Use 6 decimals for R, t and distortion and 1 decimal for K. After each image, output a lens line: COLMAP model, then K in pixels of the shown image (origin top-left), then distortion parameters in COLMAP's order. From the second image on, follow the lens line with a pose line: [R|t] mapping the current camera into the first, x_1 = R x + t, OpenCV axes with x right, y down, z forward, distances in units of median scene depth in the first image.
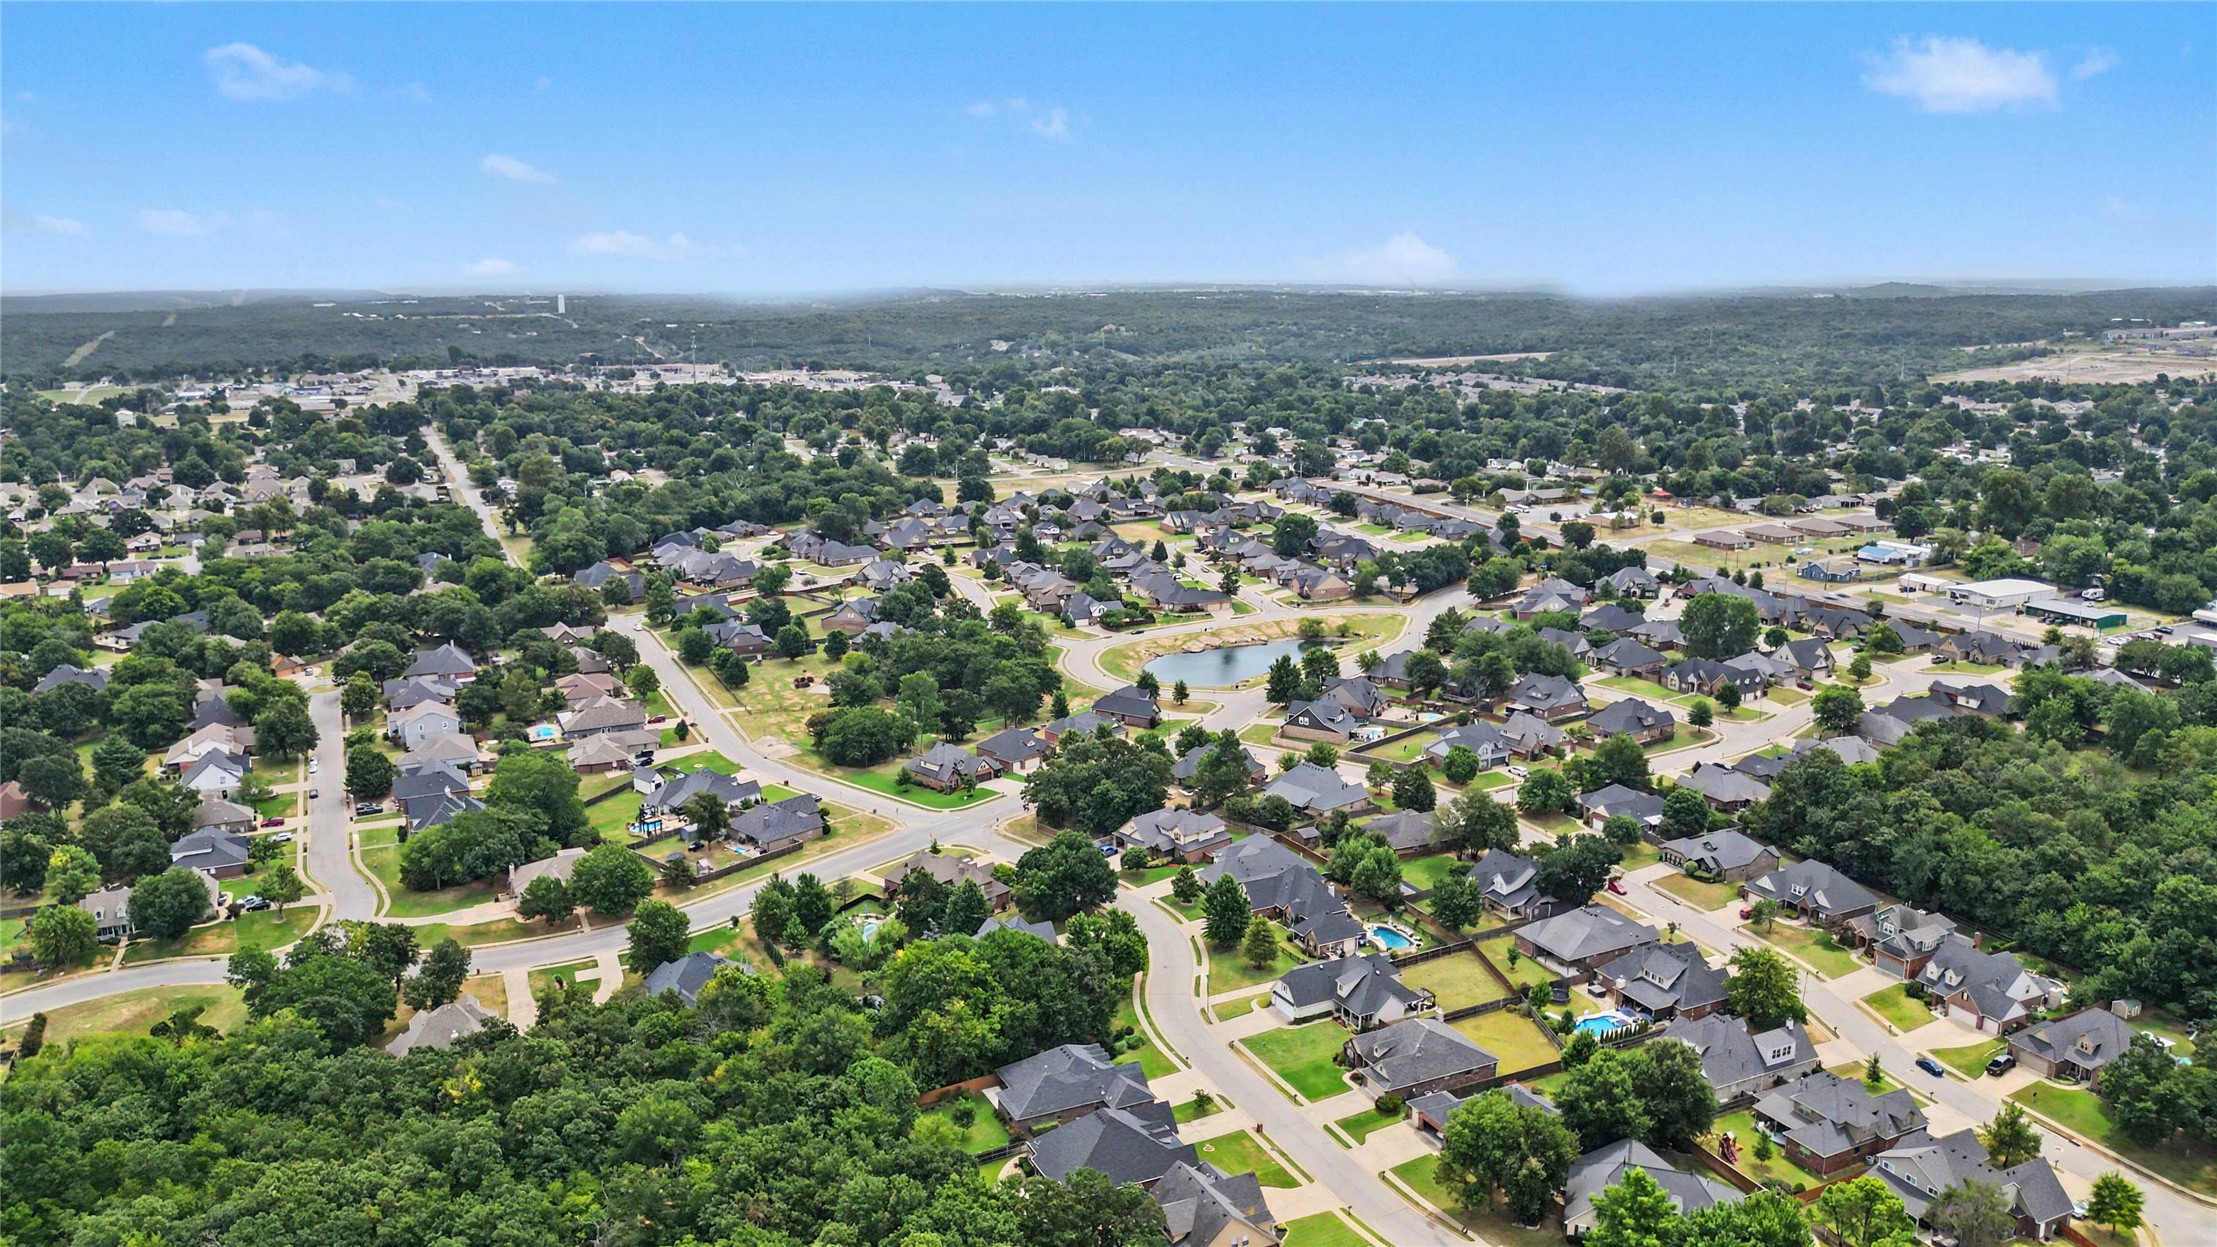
lens RADIAL K [[1559.8, 0, 1108.5], [0, 1559.8, 623.5], [0, 0, 1]] dist [-0.001583, -0.000273]
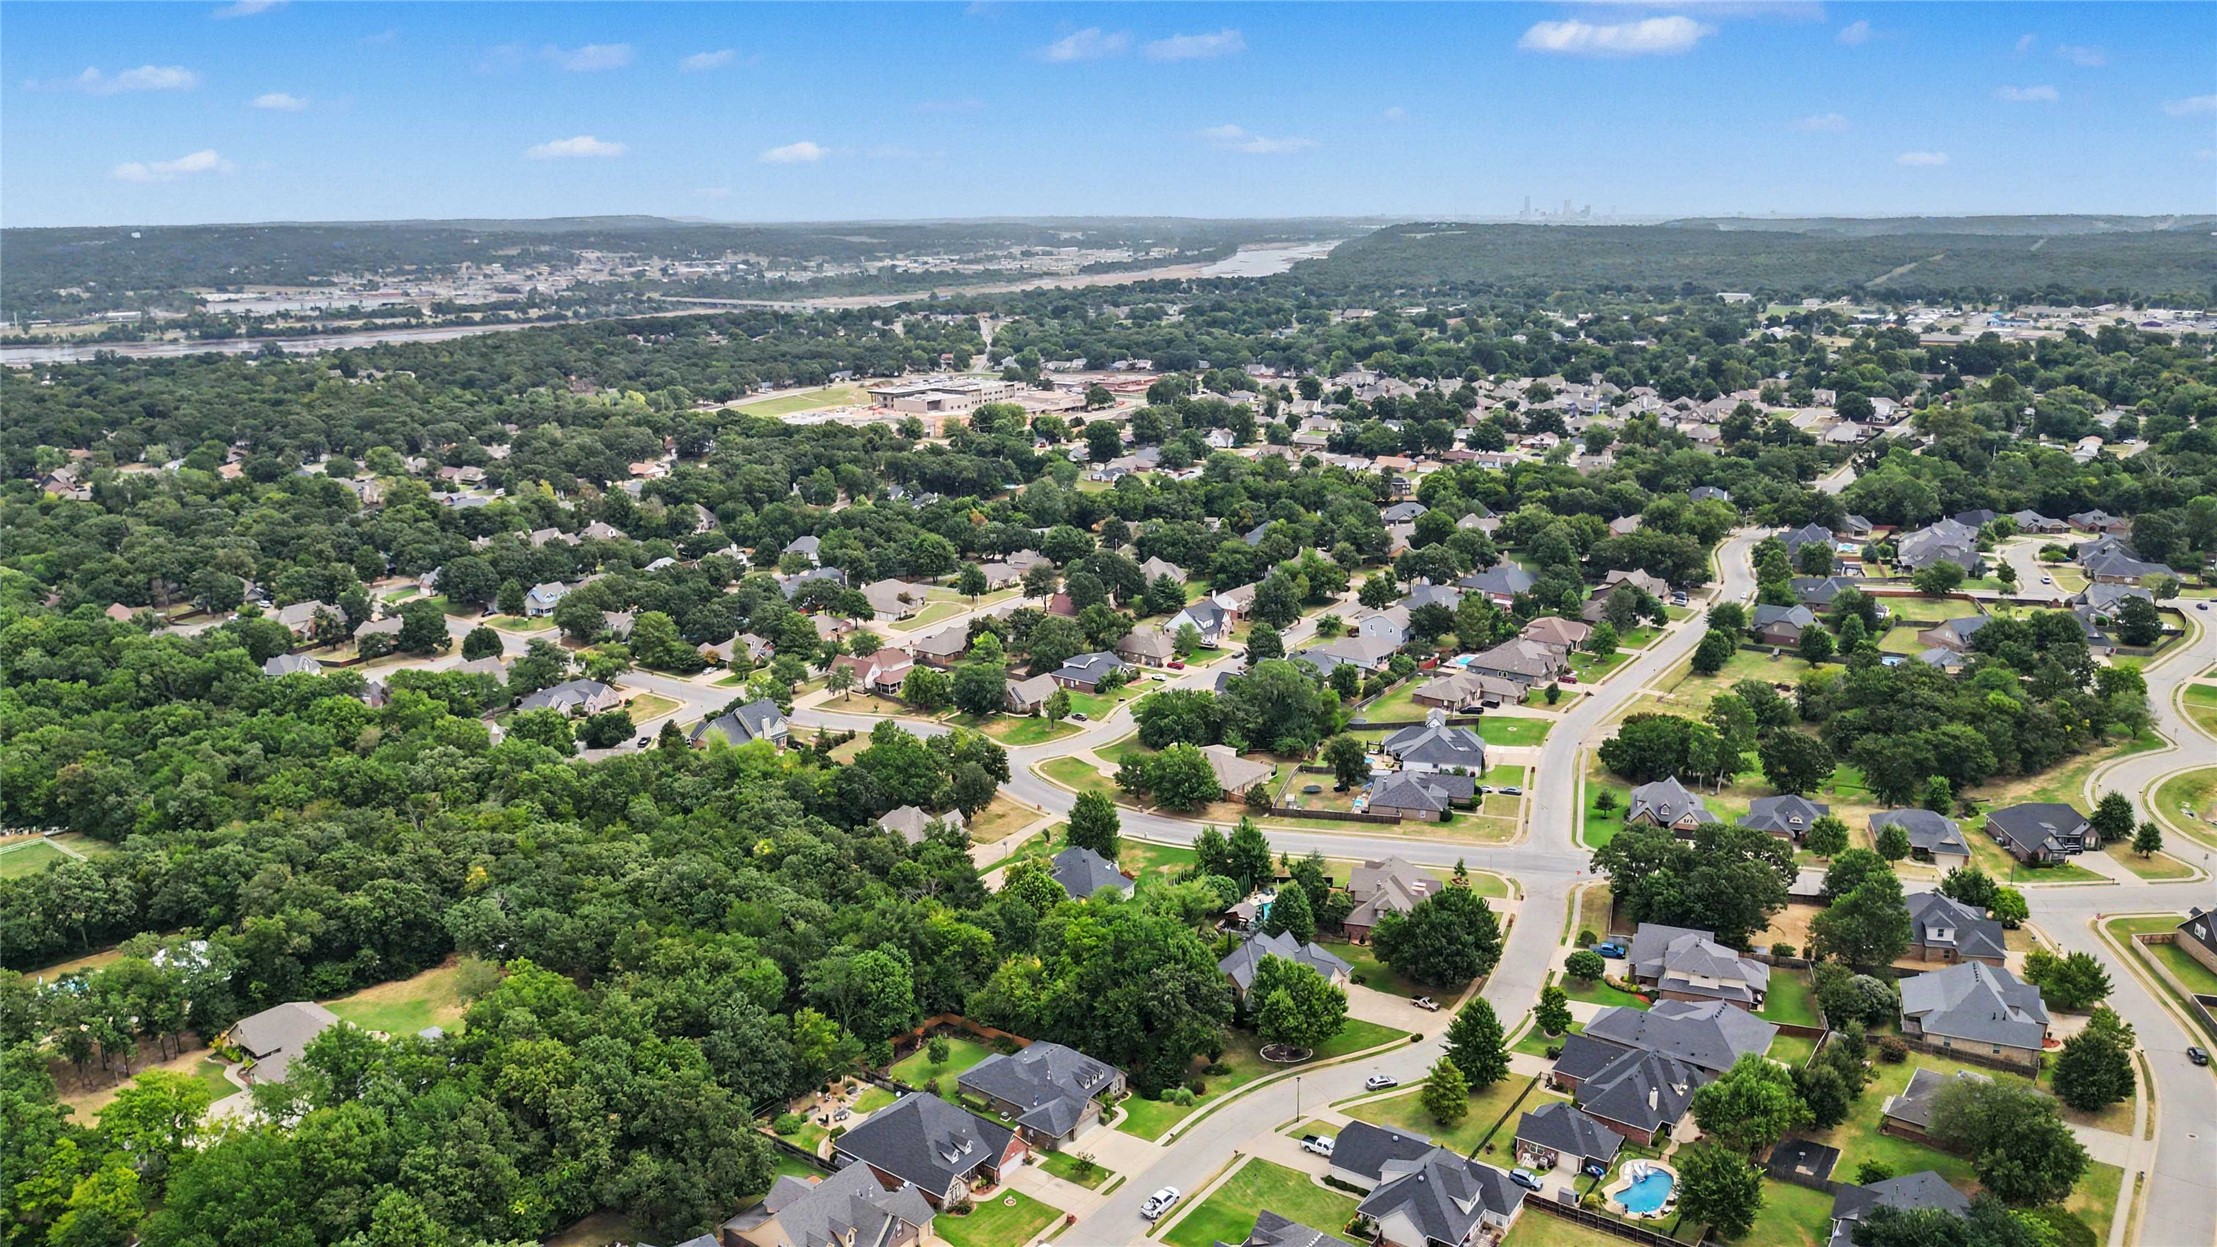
lens RADIAL K [[1658.0, 0, 1108.5], [0, 1658.0, 623.5], [0, 0, 1]] dist [0.002537, 0.000823]
pose [[0.468736, 0.217928, -0.856034, 0.482196], [-0.185680, 0.971746, 0.145713, -0.072532], [0.863602, 0.090648, 0.495958, 0.331071]]
